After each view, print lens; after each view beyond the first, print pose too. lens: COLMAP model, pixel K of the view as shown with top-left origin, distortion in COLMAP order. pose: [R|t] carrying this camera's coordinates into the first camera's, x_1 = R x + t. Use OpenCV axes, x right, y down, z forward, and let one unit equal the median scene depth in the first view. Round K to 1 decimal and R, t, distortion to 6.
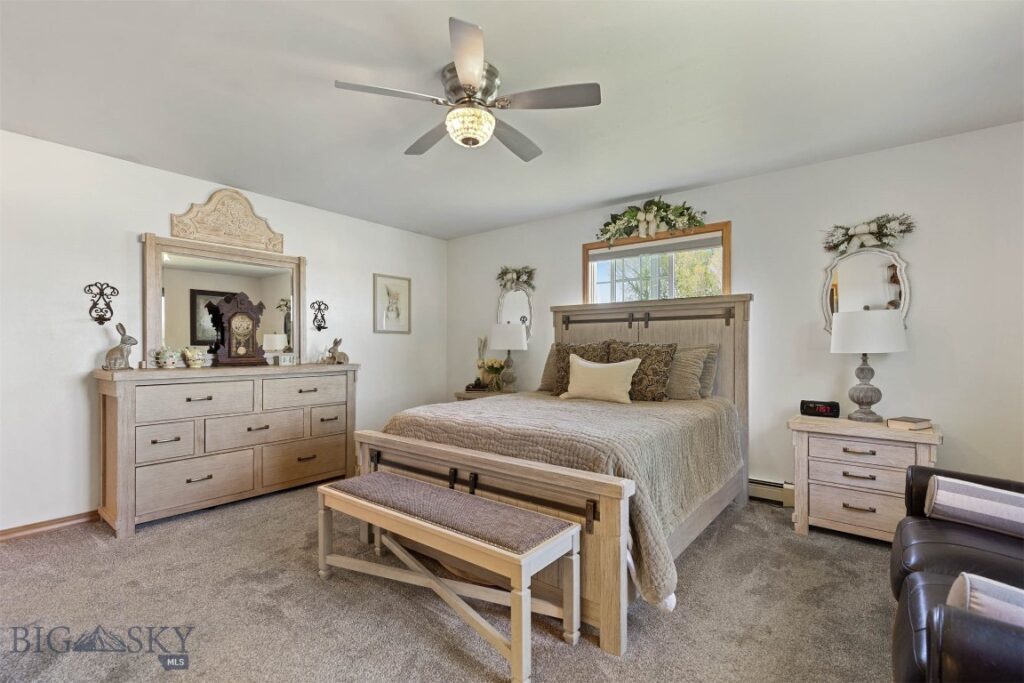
lens RADIAL K [[463.5, 0, 509.7], [0, 463.5, 349.1], [0, 0, 1]] dist [0.005778, 0.001539]
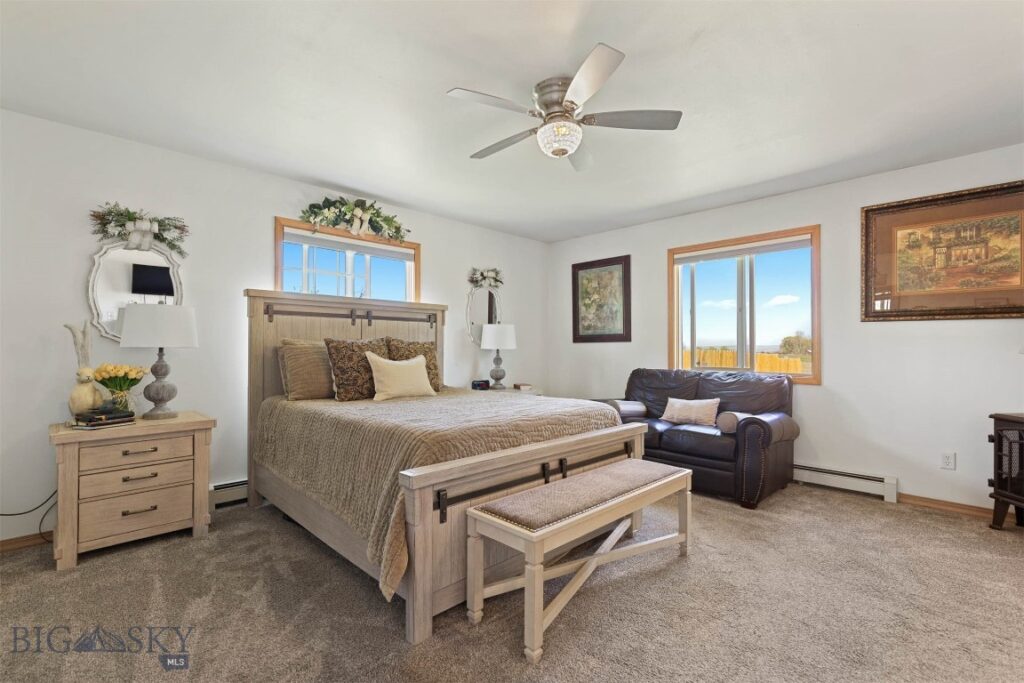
lens RADIAL K [[463.5, 0, 529.2], [0, 463.5, 339.7], [0, 0, 1]] dist [0.005778, 0.001539]
pose [[0.100216, 0.013710, 0.994871, -0.686841], [-0.002841, 0.999905, -0.013493, -0.002786], [-0.994962, -0.001474, 0.100245, 0.552059]]
